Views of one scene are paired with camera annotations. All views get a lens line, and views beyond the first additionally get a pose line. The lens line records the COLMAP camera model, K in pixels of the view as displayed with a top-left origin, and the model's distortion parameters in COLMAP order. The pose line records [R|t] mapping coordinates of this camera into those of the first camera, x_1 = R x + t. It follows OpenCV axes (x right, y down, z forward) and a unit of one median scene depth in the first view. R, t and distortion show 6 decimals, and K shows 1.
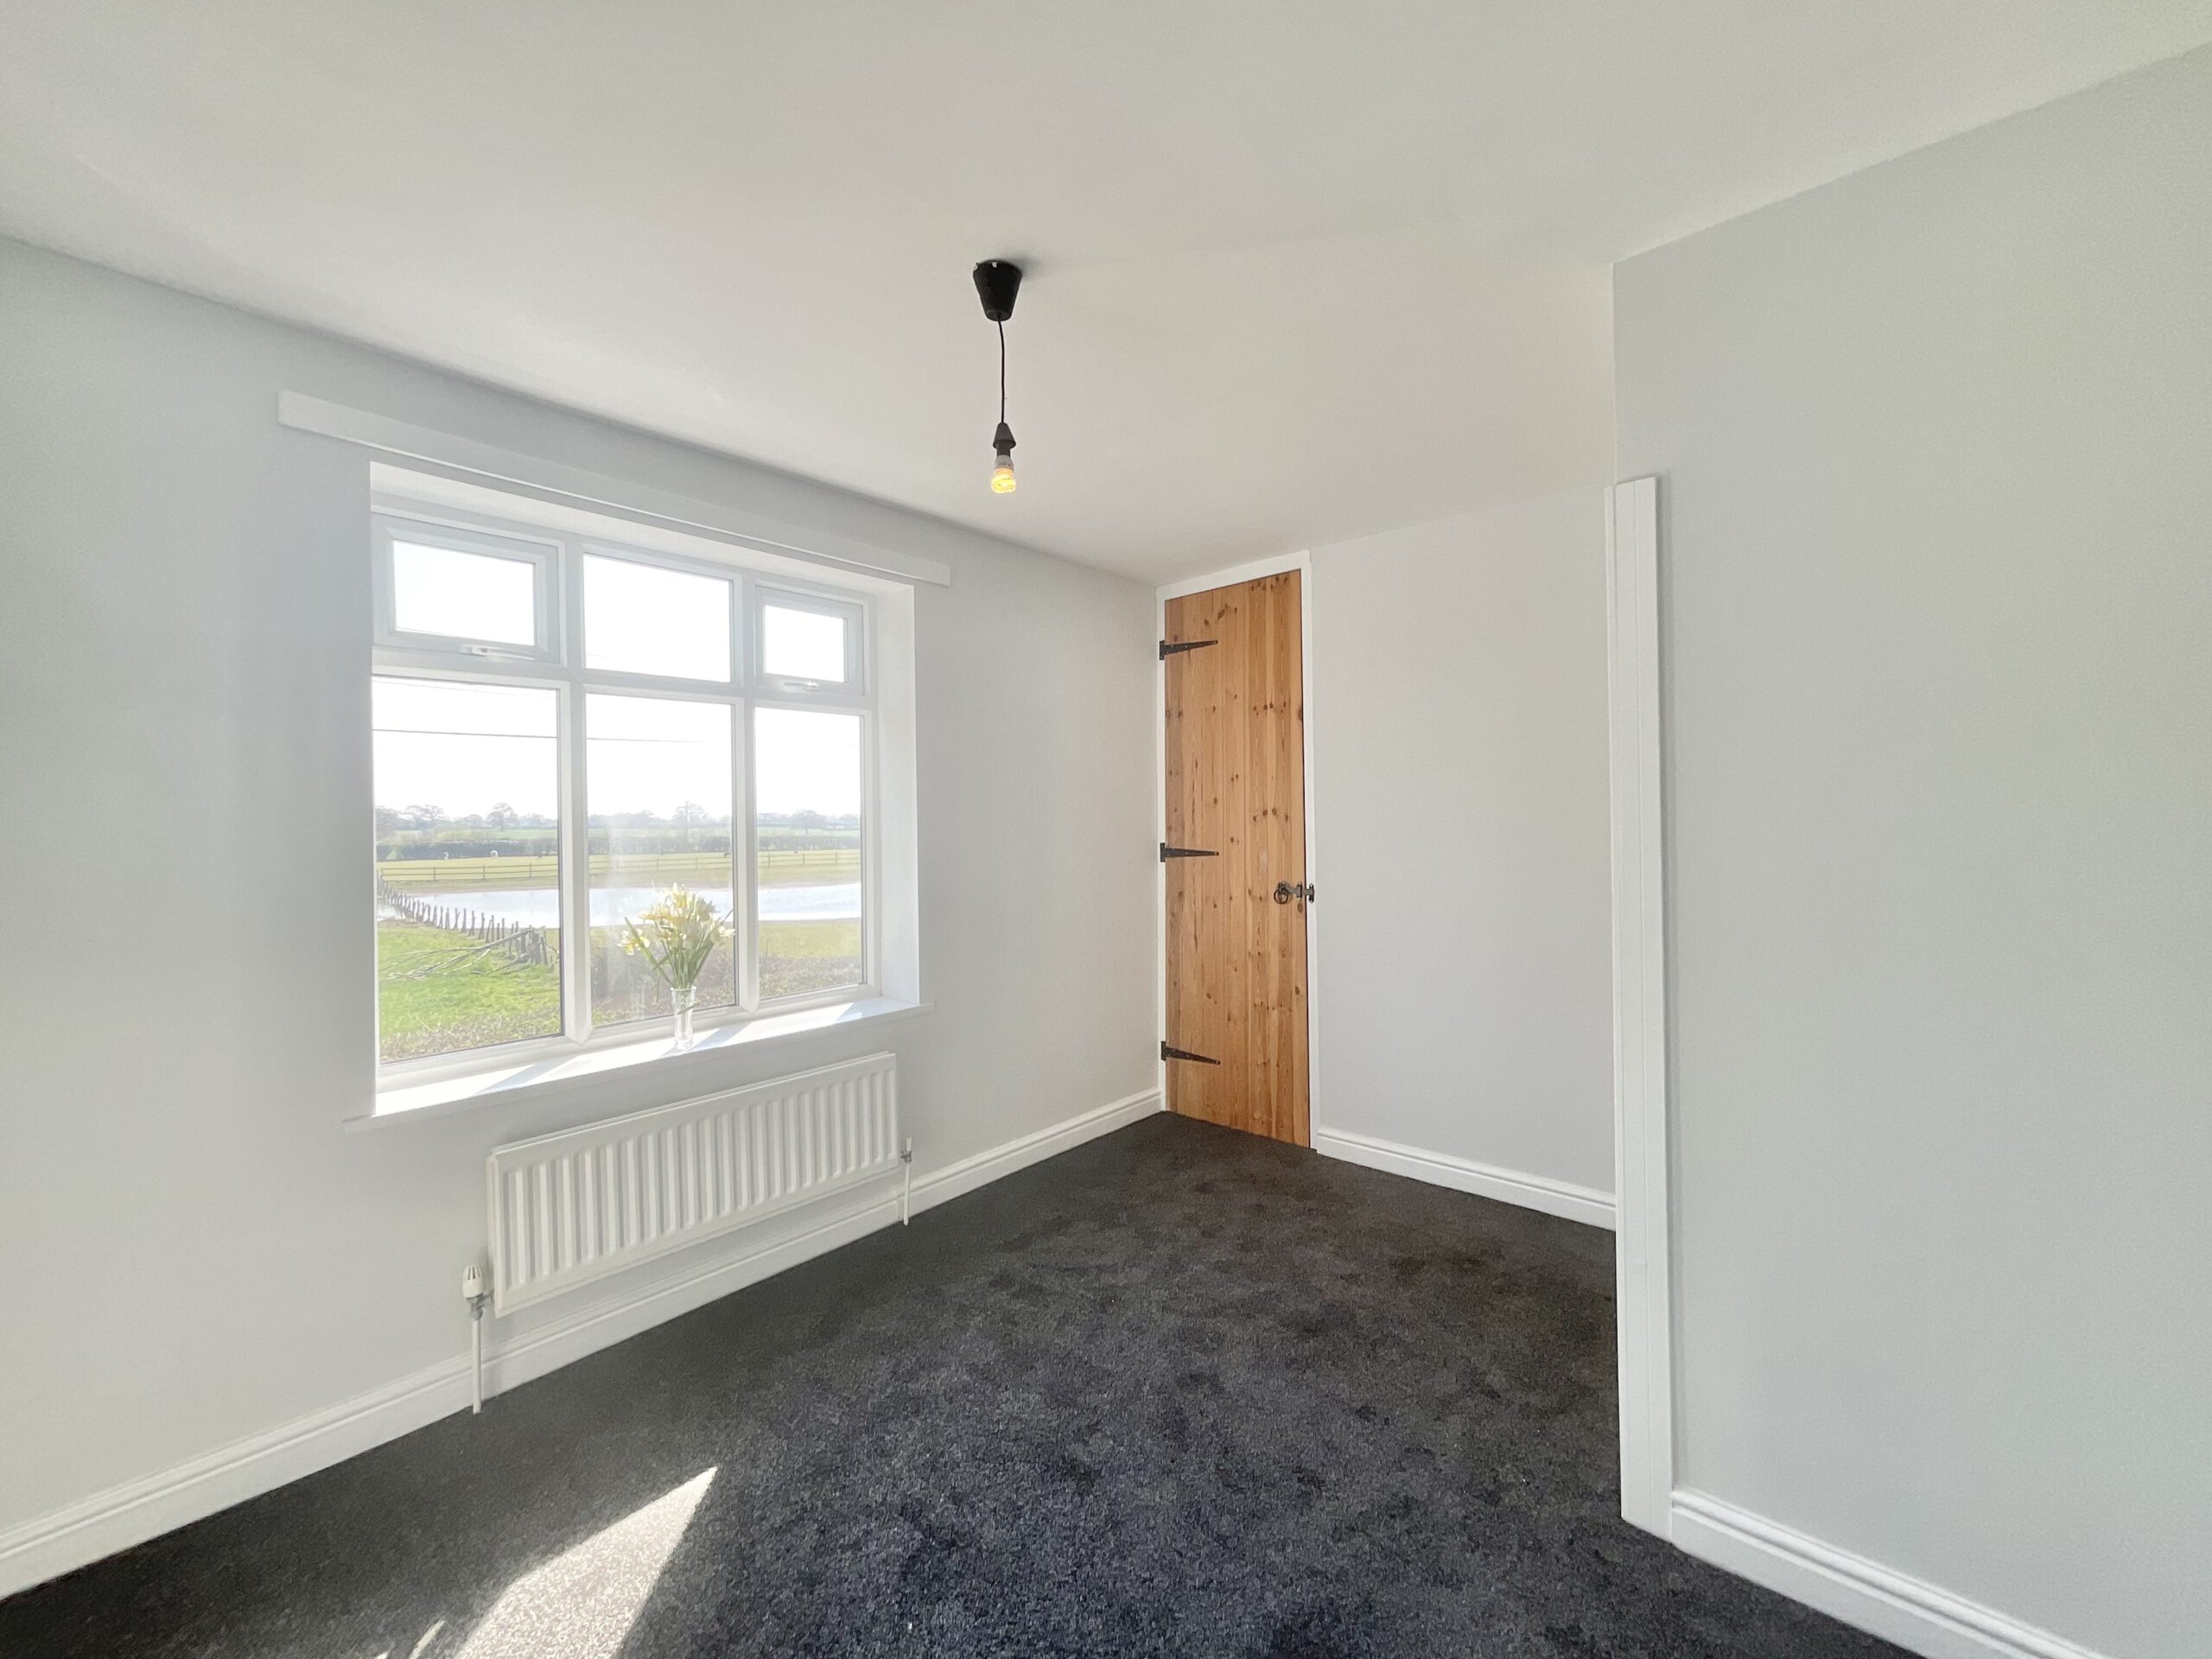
lens RADIAL K [[896.3, 0, 1112.3], [0, 896.3, 836.0], [0, 0, 1]] dist [-0.001258, 0.000171]
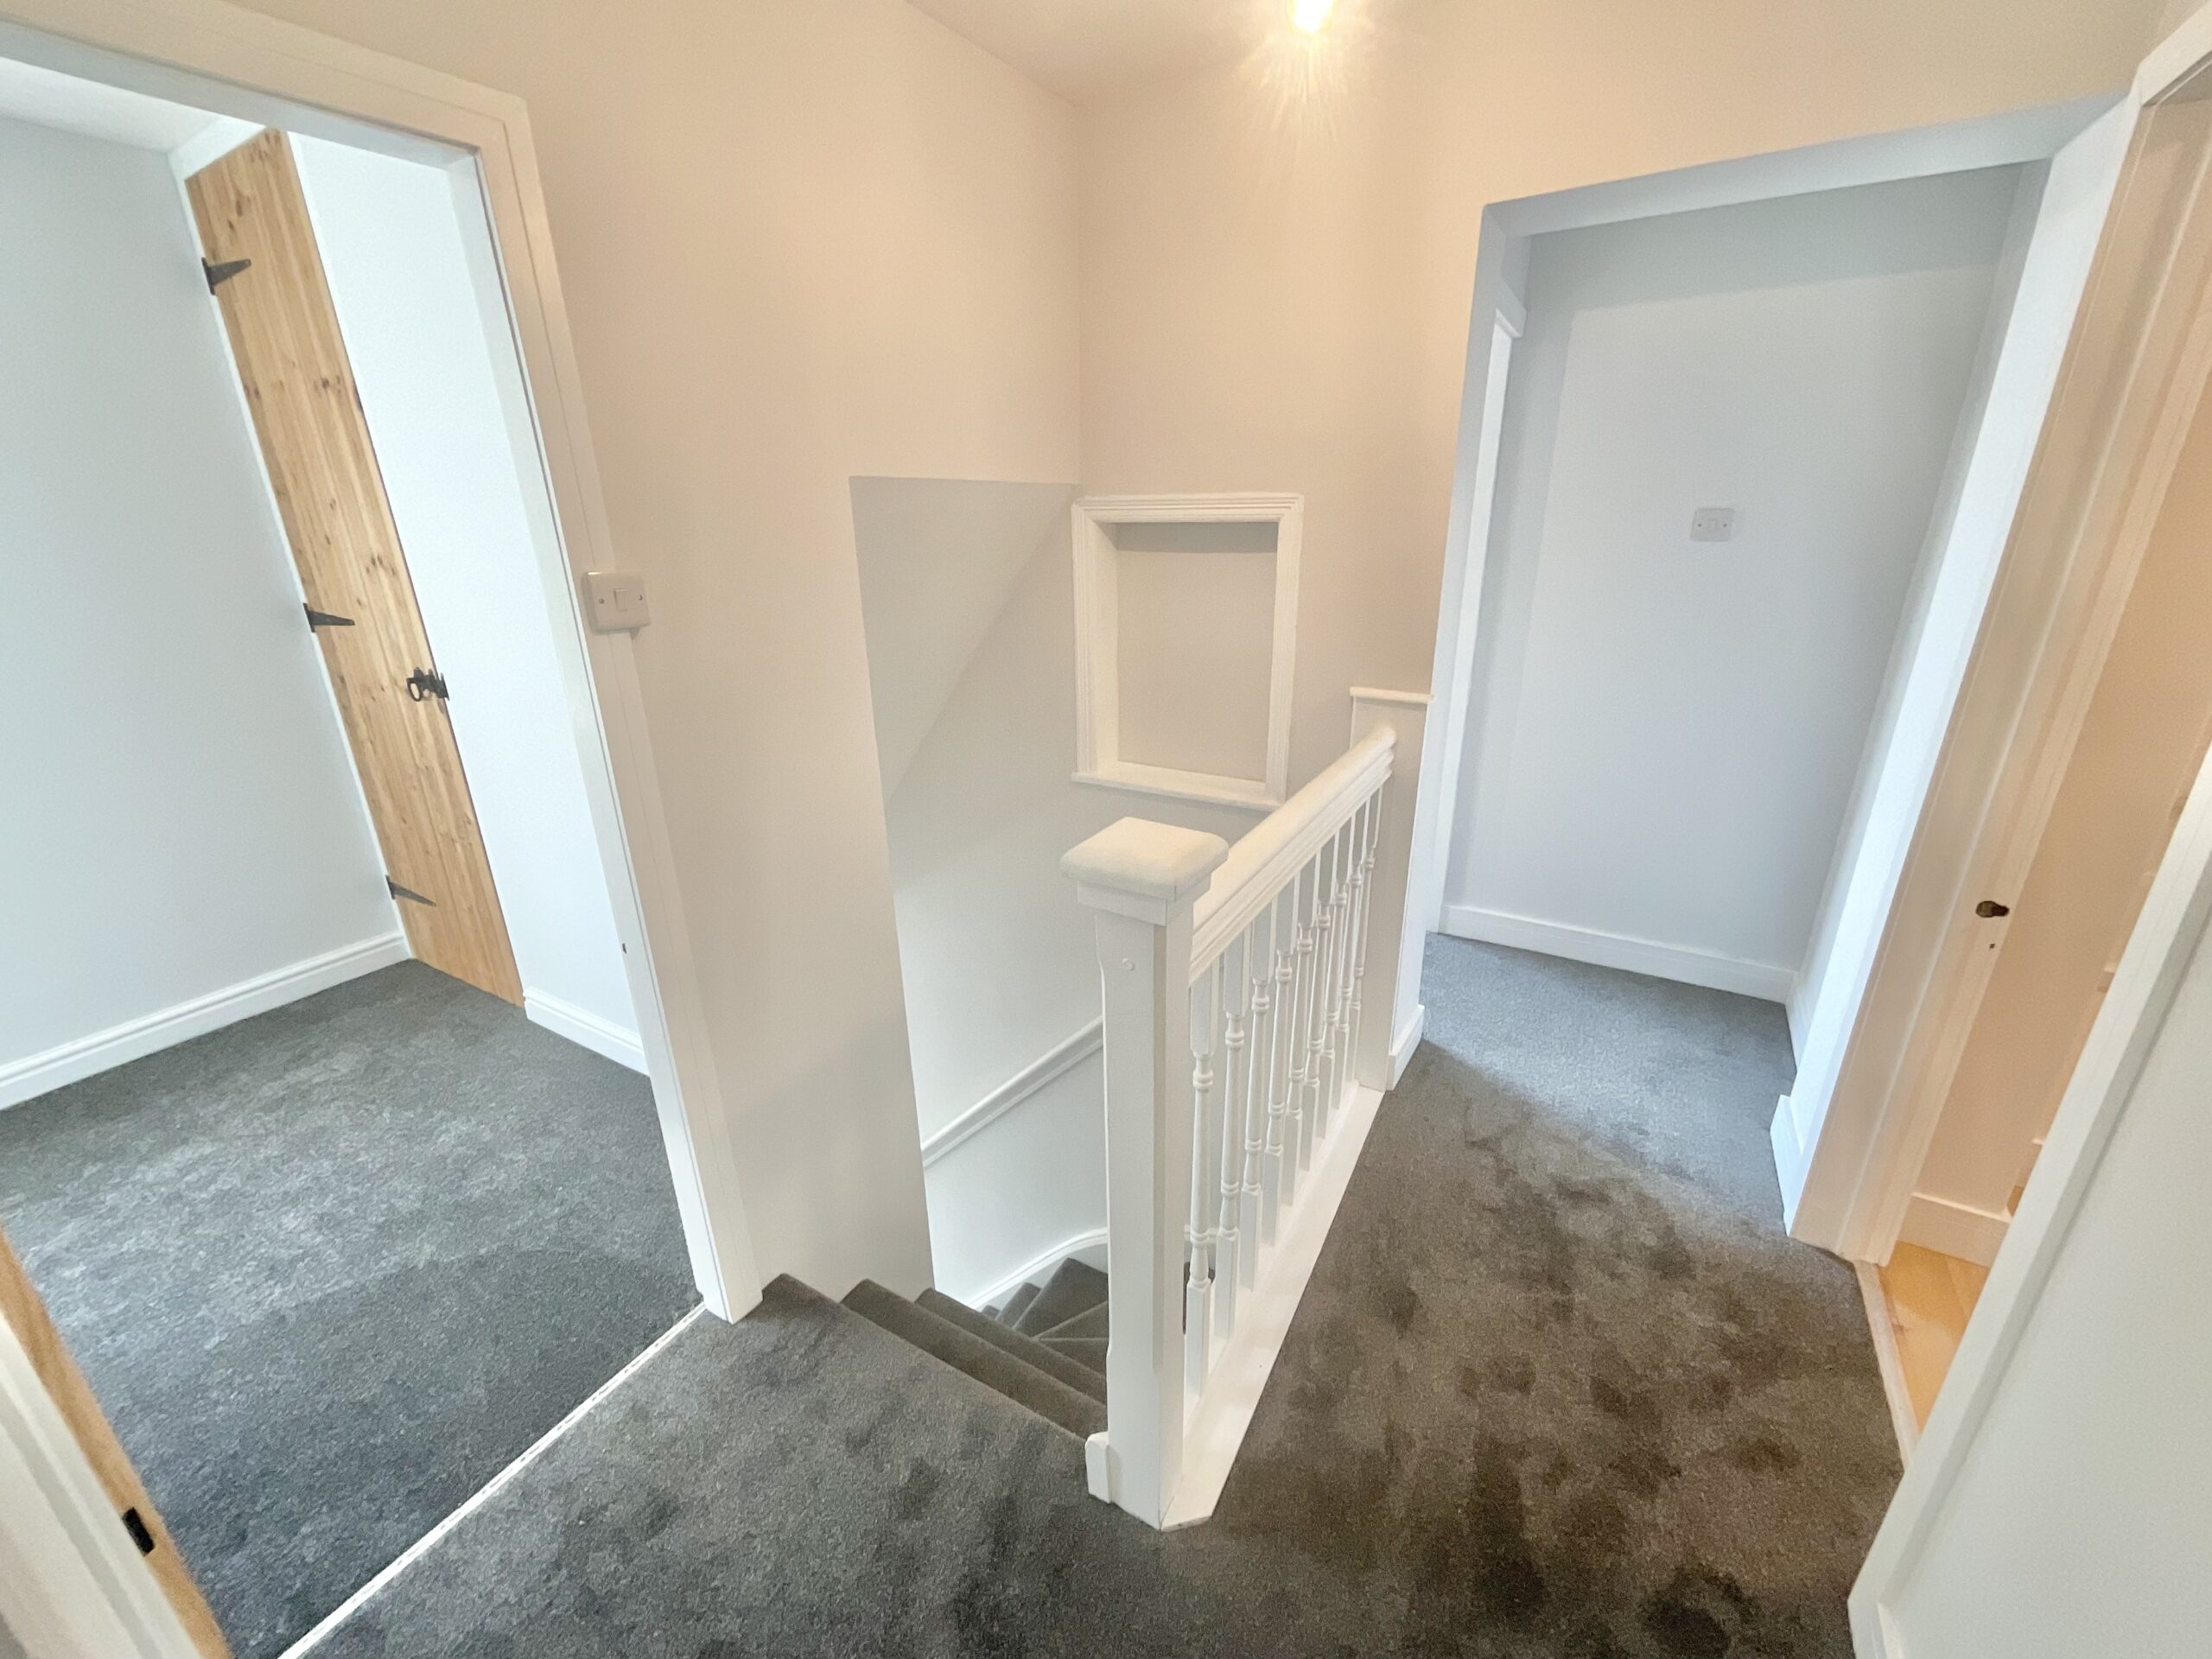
lens RADIAL K [[896.3, 0, 1096.3], [0, 896.3, 839.3], [0, 0, 1]] dist [-0.001258, 0.000171]
pose [[0.981281, -0.068786, 0.179877, 0.544637], [0.007192, 0.946473, 0.322702, -0.039843], [-0.192447, -0.315368, 0.929251, 0.212883]]
